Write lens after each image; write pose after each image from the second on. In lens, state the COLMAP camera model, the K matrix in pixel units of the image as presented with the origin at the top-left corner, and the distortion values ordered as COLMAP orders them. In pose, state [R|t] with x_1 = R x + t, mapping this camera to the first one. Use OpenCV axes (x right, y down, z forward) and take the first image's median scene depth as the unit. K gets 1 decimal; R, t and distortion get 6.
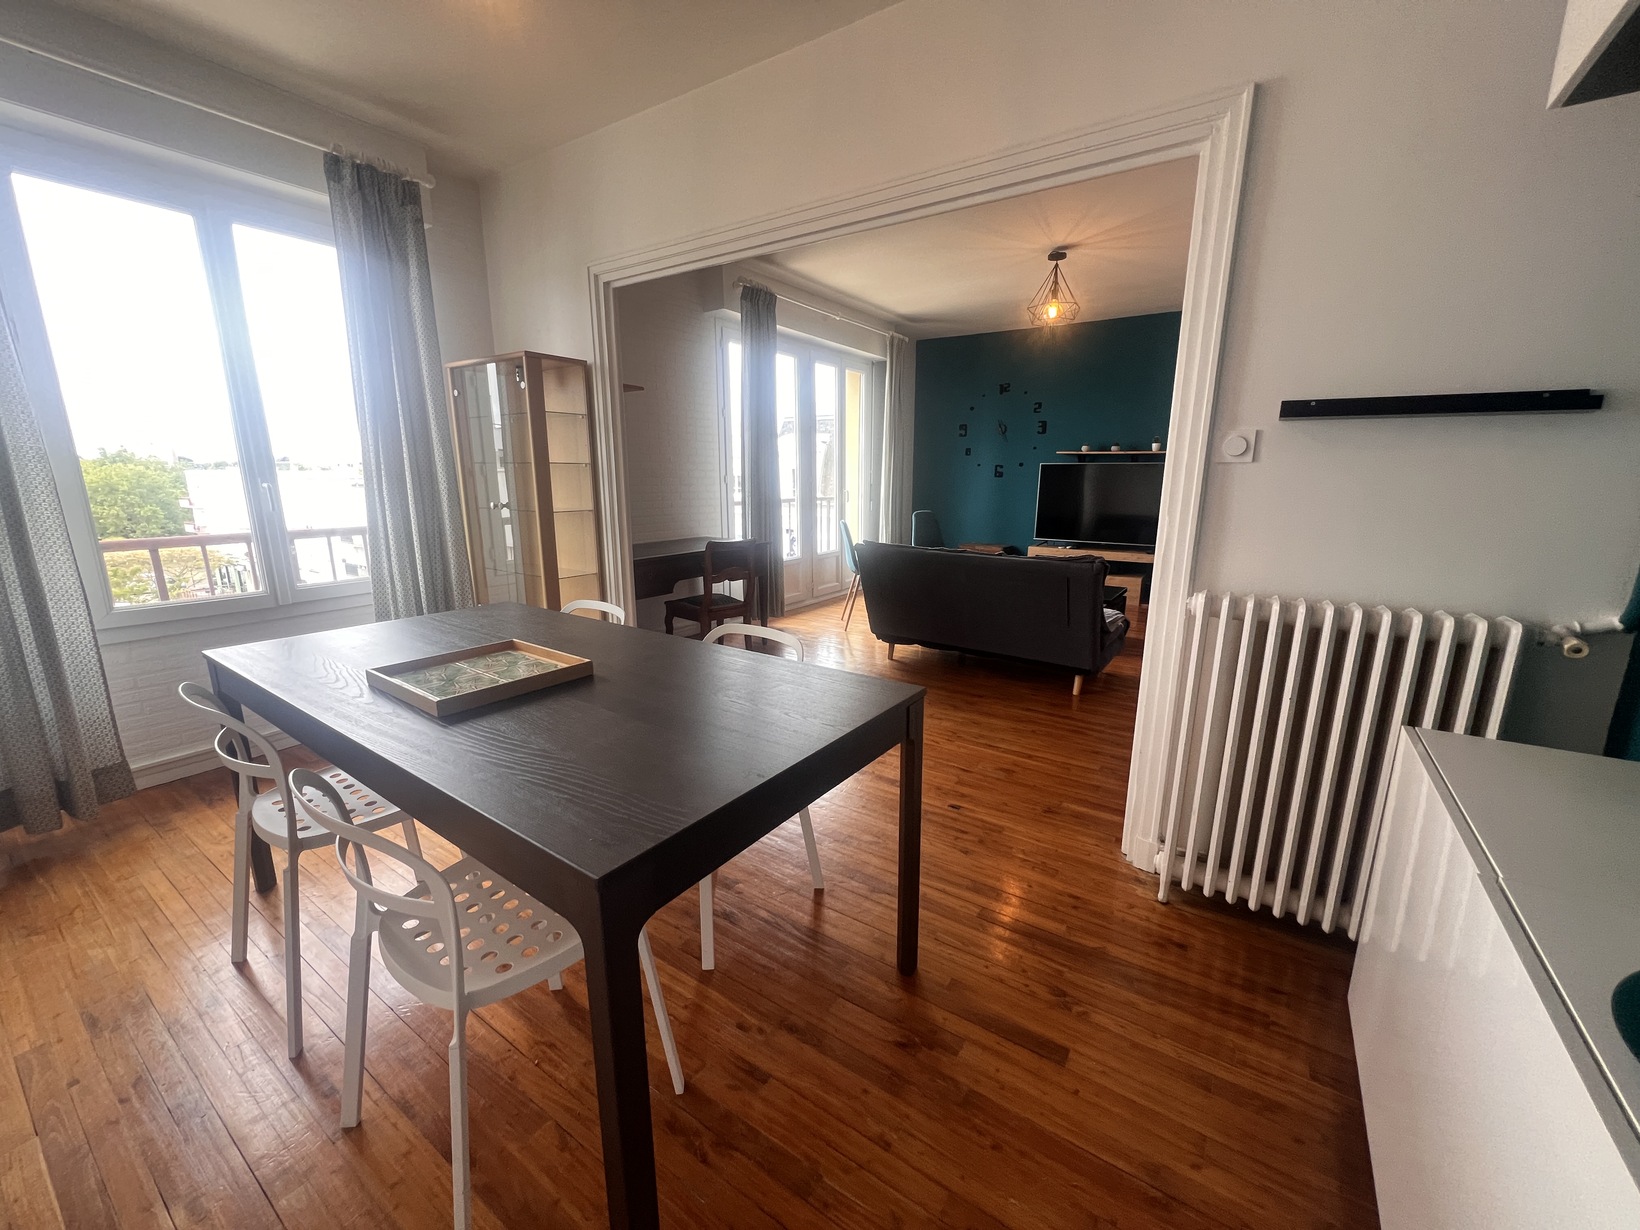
lens RADIAL K [[649.6, 0, 820.7], [0, 649.6, 612.3], [0, 0, 1]] dist [-0.001198, 0.000144]
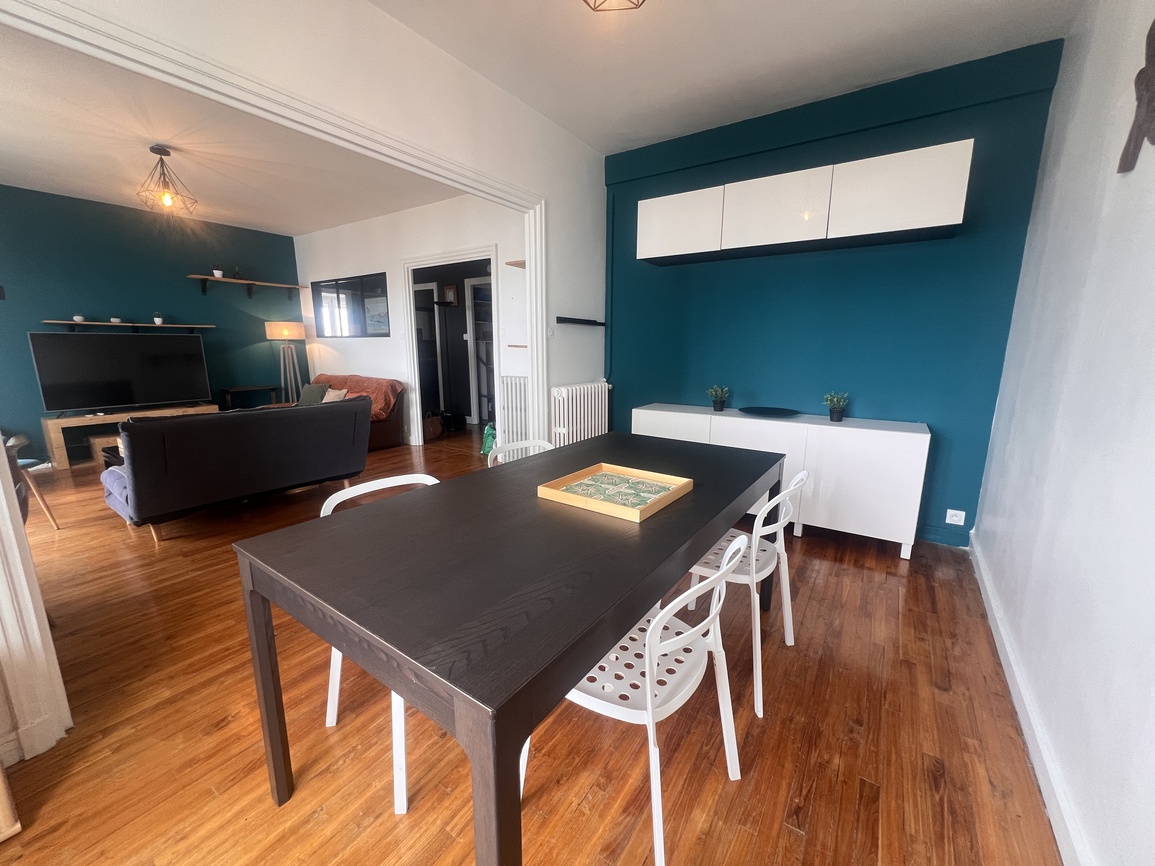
lens RADIAL K [[457.5, 0, 573.6], [0, 457.5, 433.2], [0, 0, 1]] dist [-0.001198, 0.000144]
pose [[0.013094, -0.195215, 0.980673, -0.496356], [0.209932, 0.959435, 0.188185, -0.074663], [-0.977628, 0.203410, 0.053545, 0.348040]]
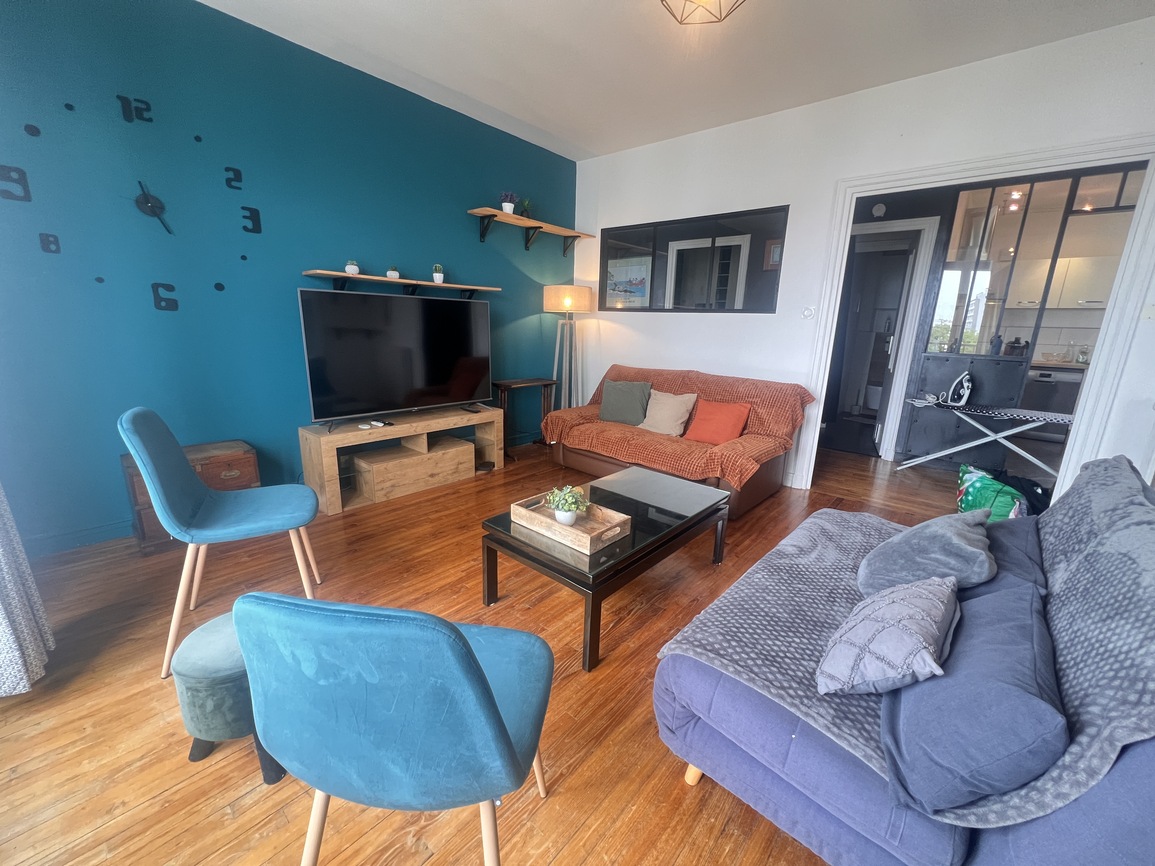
lens RADIAL K [[457.5, 0, 581.0], [0, 457.5, 434.2], [0, 0, 1]] dist [-0.001198, 0.000144]
pose [[0.139145, -0.235998, 0.961740, -0.052331], [0.175530, 0.961687, 0.210589, -0.227455], [-0.974591, 0.139512, 0.175239, 1.091137]]
